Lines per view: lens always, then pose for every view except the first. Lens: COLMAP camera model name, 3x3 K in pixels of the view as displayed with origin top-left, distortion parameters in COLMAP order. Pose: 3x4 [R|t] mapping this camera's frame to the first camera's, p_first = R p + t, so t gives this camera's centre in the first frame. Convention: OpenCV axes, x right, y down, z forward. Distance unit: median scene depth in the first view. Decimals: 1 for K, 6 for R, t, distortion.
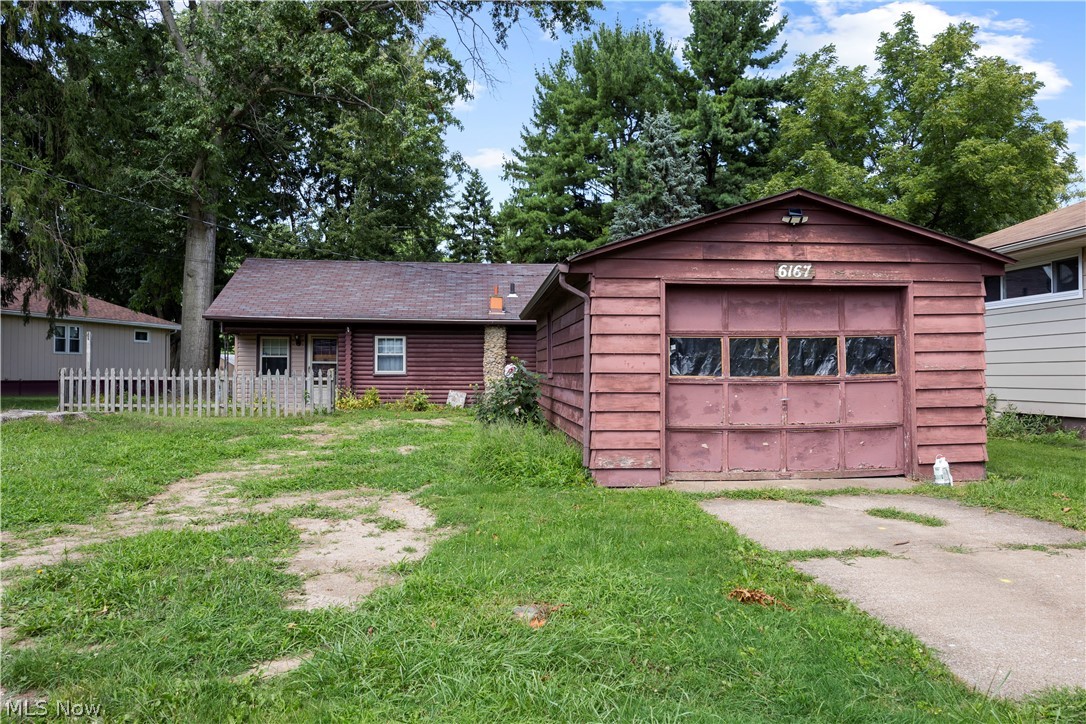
lens RADIAL K [[771.8, 0, 543.0], [0, 771.8, 362.0], [0, 0, 1]] dist [0.000372, 0.001455]
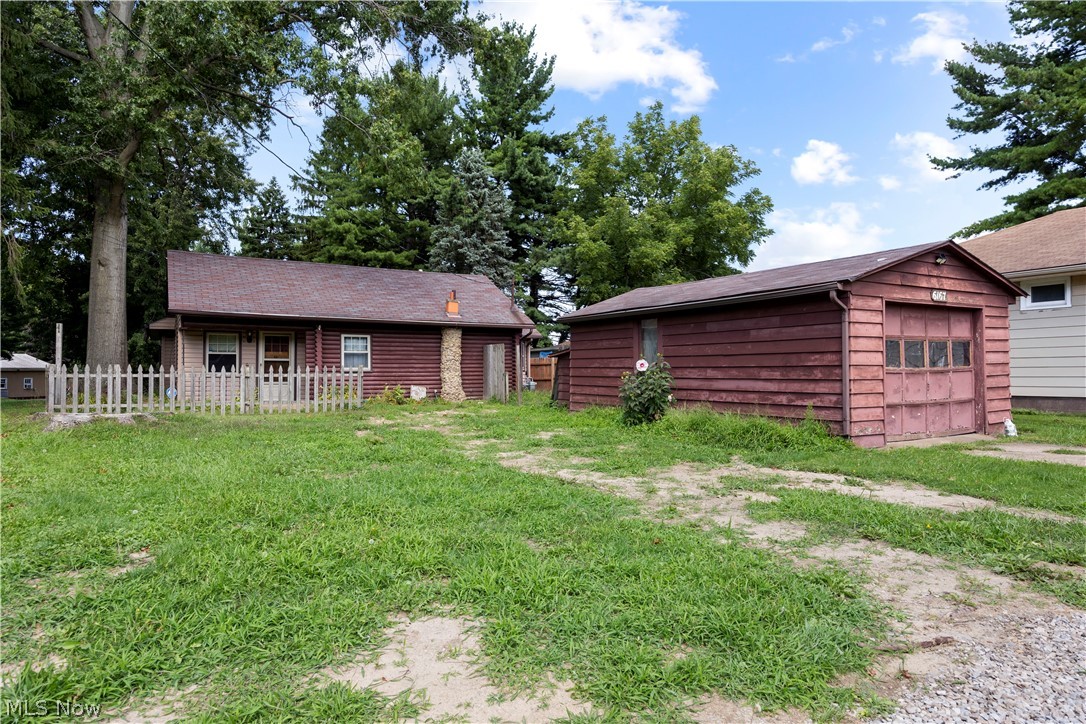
lens RADIAL K [[664.5, 0, 543.0], [0, 664.5, 362.0], [0, 0, 1]] dist [-0.002877, -0.000749]
pose [[0.904417, 0.001317, 0.426647, -0.354112], [-0.001164, 0.999999, -0.000621, 0.003995], [-0.426647, 0.000065, 0.904418, 0.070639]]
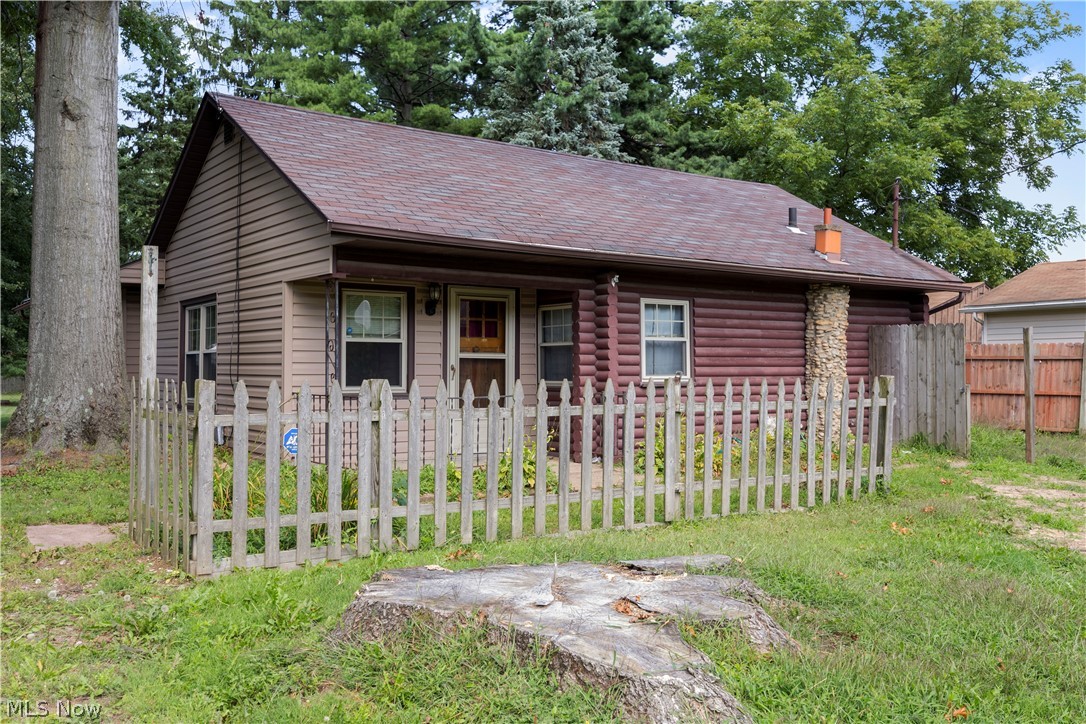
lens RADIAL K [[974.2, 0, 543.0], [0, 974.2, 362.0], [0, 0, 1]] dist [-0.008436, -0.006804]
pose [[0.860271, 0.000770, 0.509837, -0.553188], [-0.007150, 0.999919, 0.010555, -0.002082], [-0.509787, -0.012726, 0.860206, 0.542682]]
